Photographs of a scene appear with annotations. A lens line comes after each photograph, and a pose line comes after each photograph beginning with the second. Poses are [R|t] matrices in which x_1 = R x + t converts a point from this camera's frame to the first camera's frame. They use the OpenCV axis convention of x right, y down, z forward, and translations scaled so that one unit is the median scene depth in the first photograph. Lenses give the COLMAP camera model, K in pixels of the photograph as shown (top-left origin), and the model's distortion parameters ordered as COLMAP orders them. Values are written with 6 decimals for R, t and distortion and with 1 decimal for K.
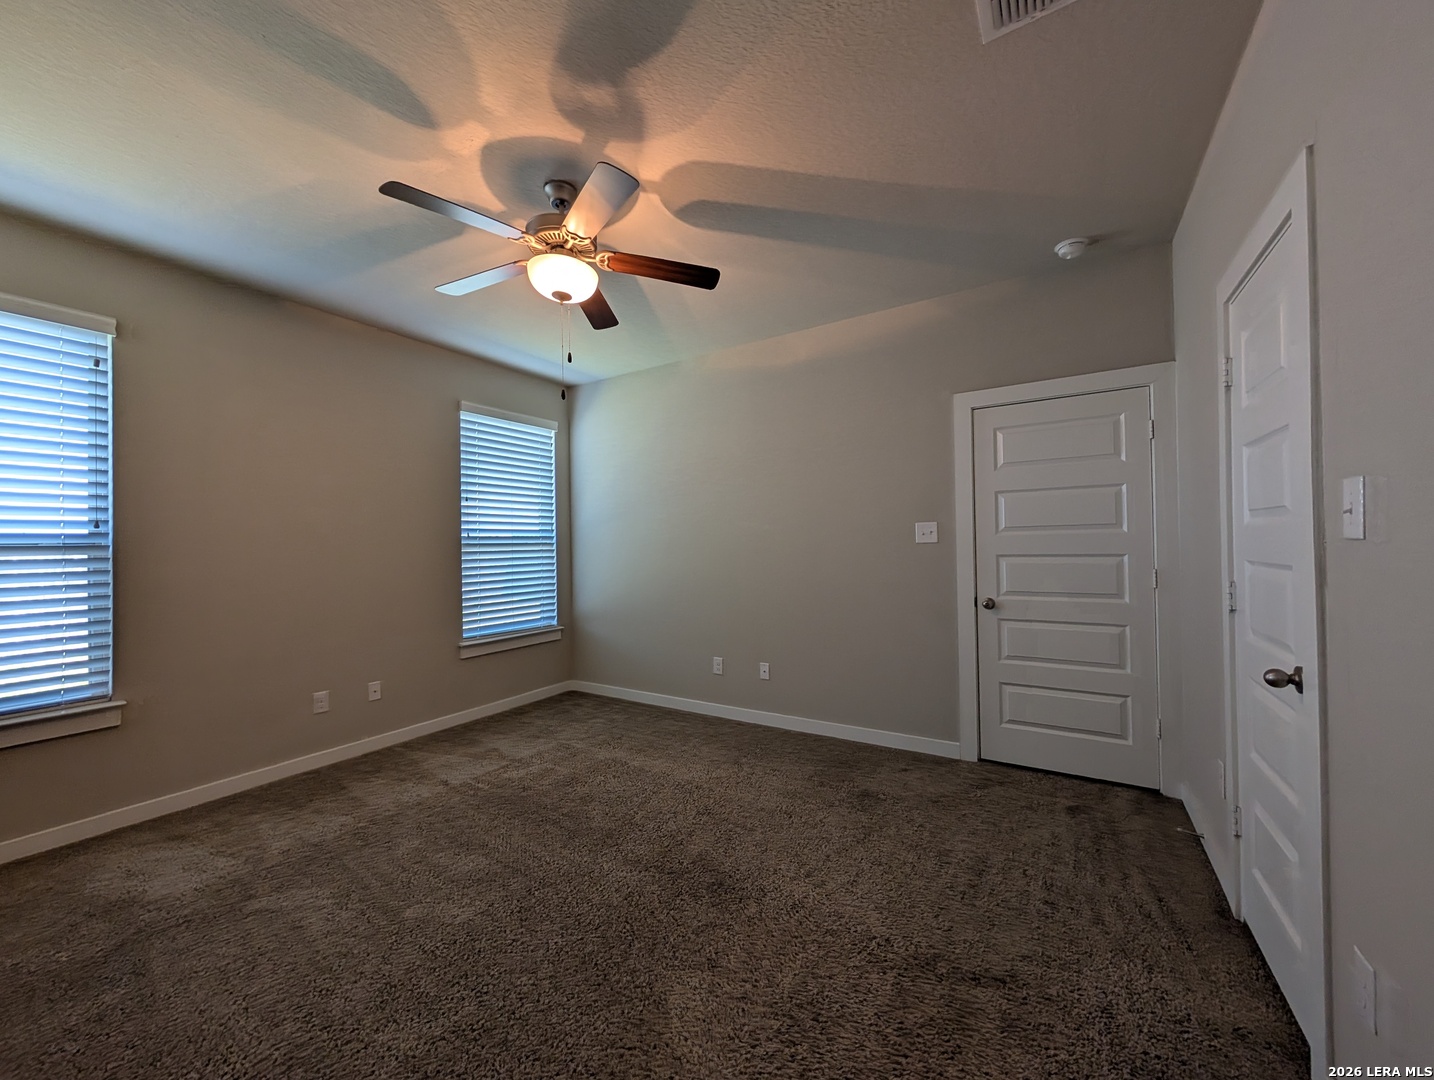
lens RADIAL K [[545.2, 0, 722.6], [0, 545.2, 539.3], [0, 0, 1]] dist [0.000398, 0.000322]
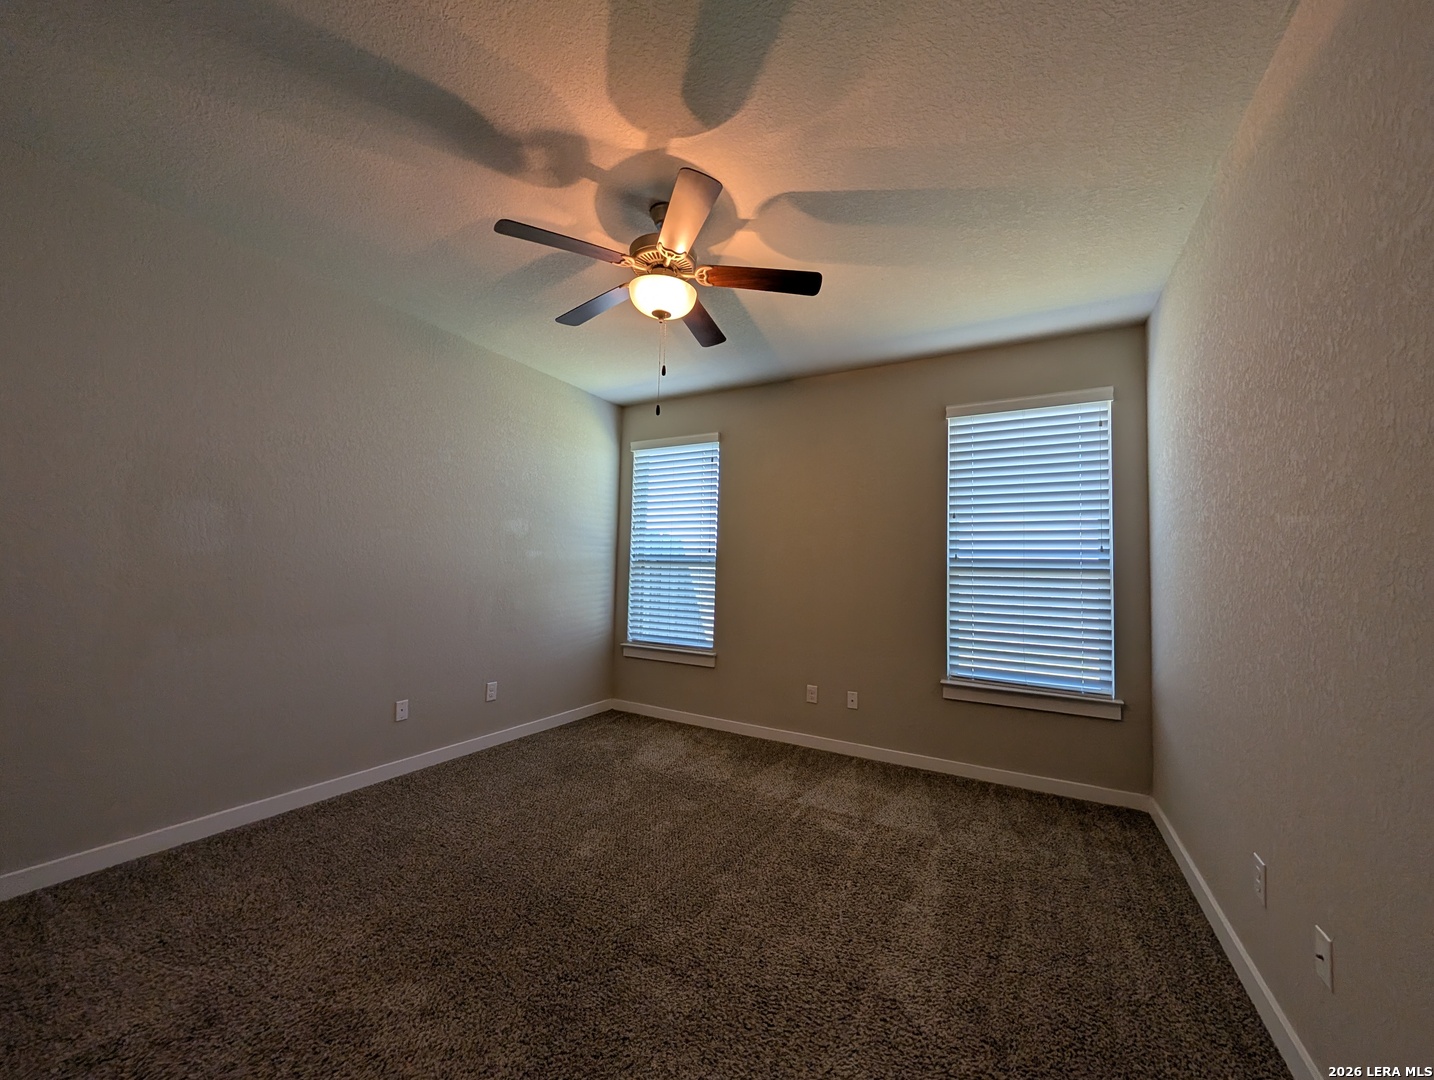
lens RADIAL K [[545.2, 0, 719.4], [0, 545.2, 540.3], [0, 0, 1]] dist [0.000398, 0.000322]
pose [[0.044203, -0.039615, -0.998237, 0.509739], [-0.016582, 0.999047, -0.040382, 0.009193], [0.998885, 0.018338, 0.043504, 0.774481]]
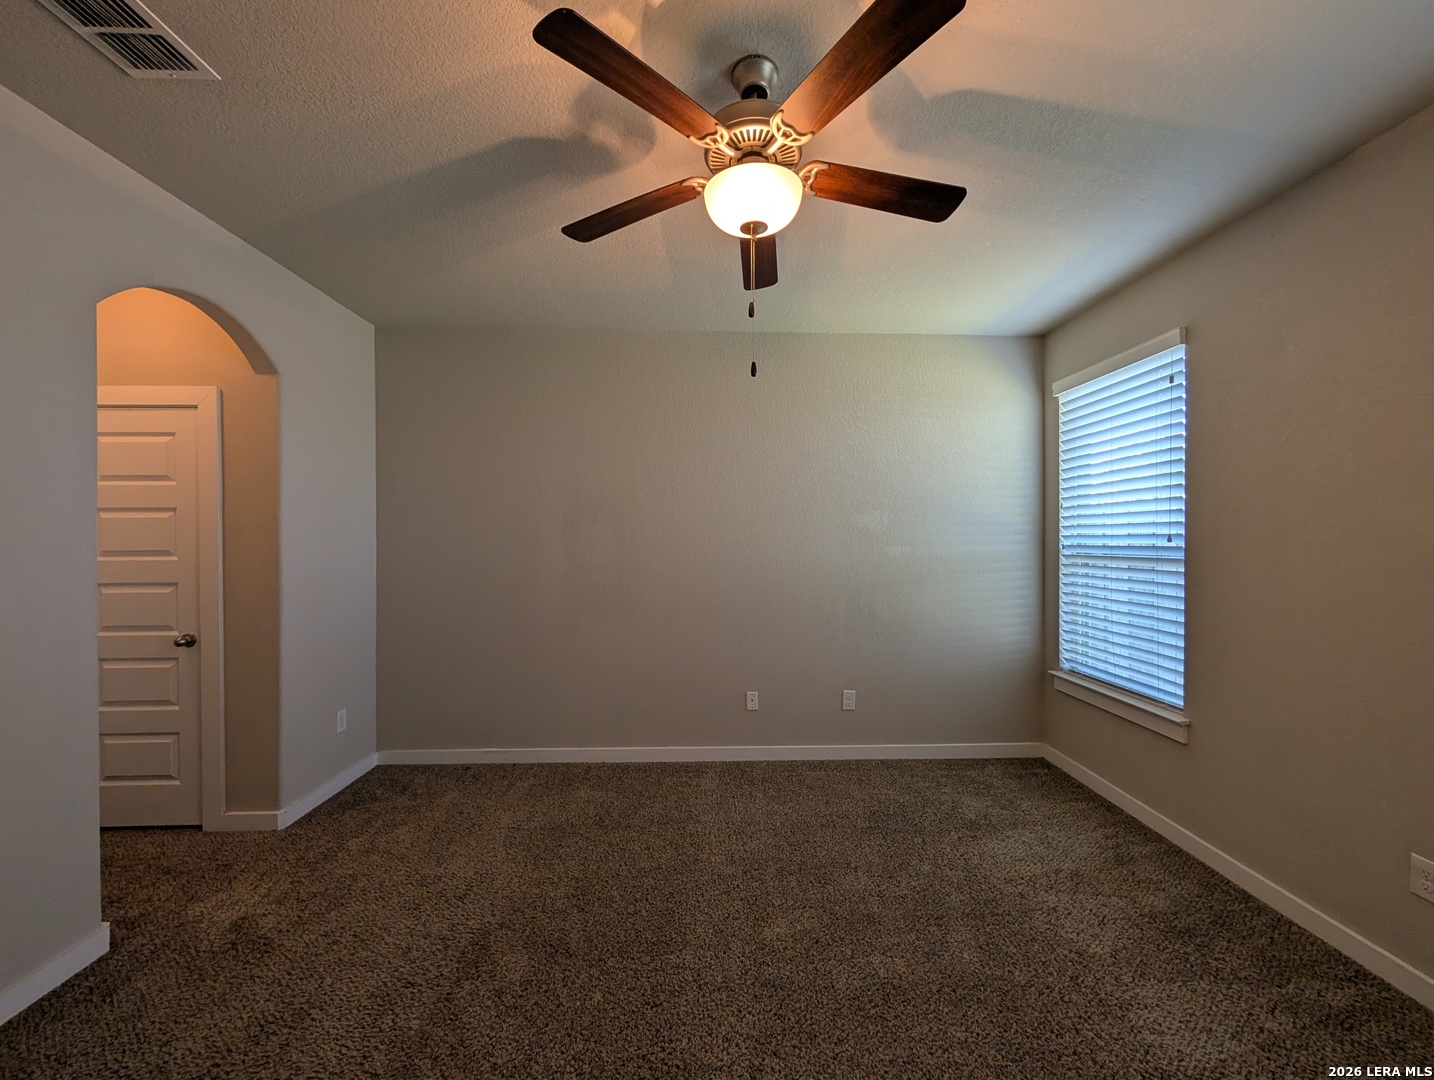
lens RADIAL K [[545.2, 0, 720.0], [0, 545.2, 539.6], [0, 0, 1]] dist [0.000398, 0.000322]
pose [[-0.834676, 0.014009, -0.550564, 0.097484], [0.017477, 0.999847, -0.001055, -0.031216], [0.550464, -0.010503, -0.834793, 1.126548]]
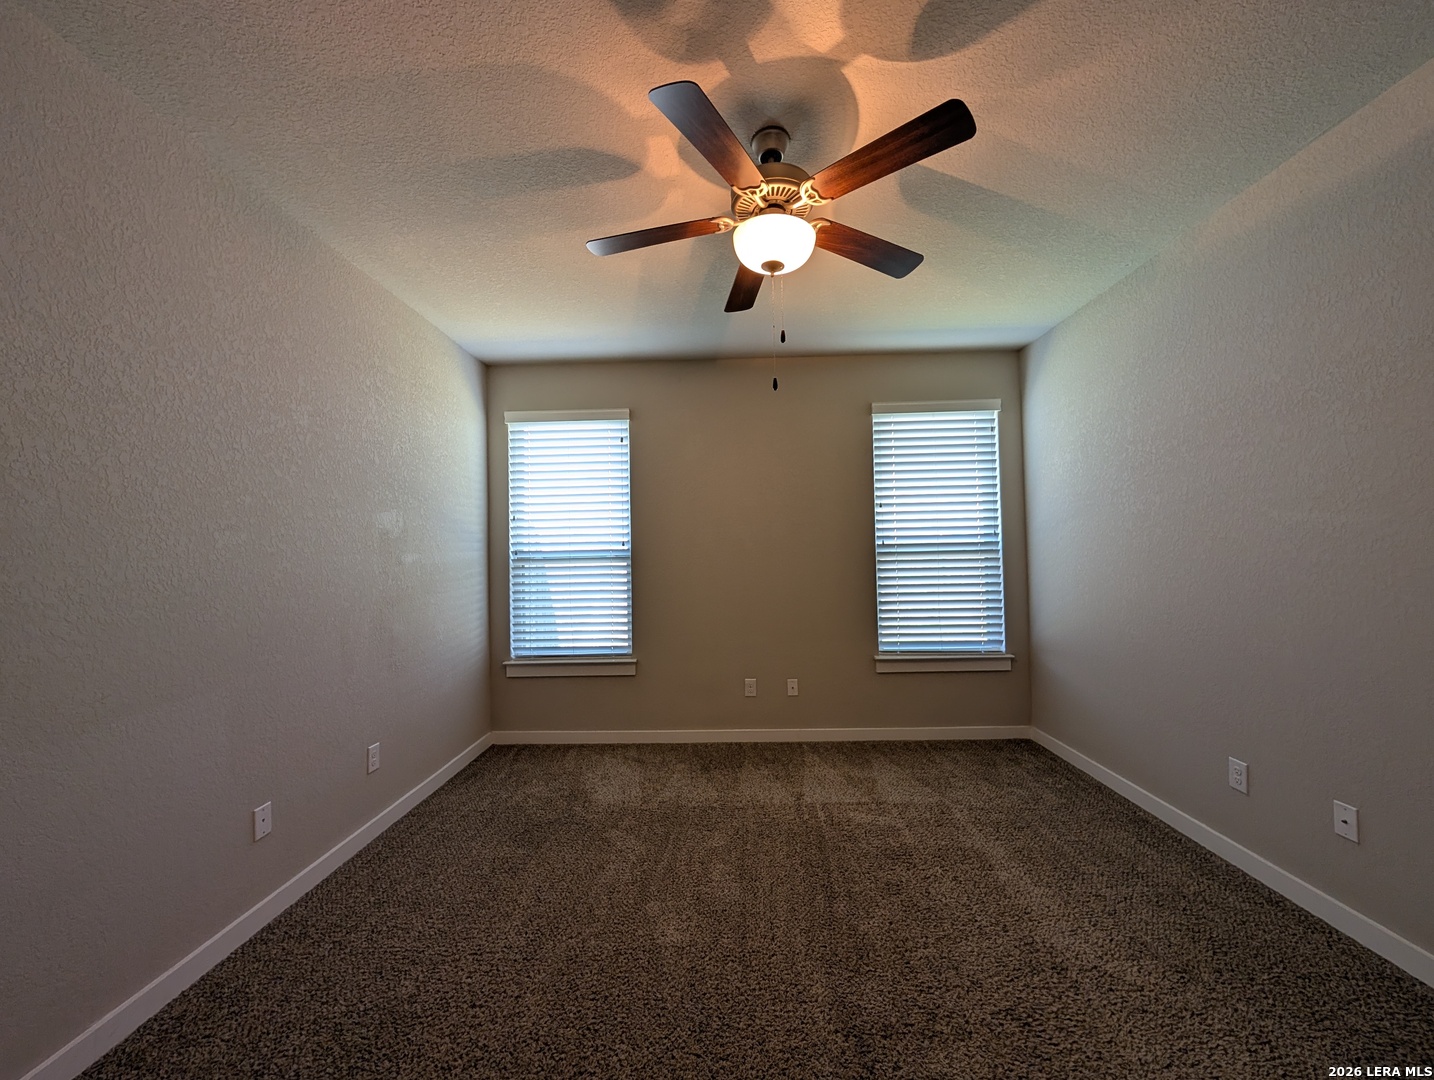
lens RADIAL K [[545.2, 0, 719.2], [0, 545.2, 540.7], [0, 0, 1]] dist [0.000398, 0.000322]
pose [[0.507373, -0.014857, -0.861599, 0.271974], [0.021570, 0.999757, -0.004537, -0.018291], [0.861457, -0.016282, 0.507570, 0.362114]]
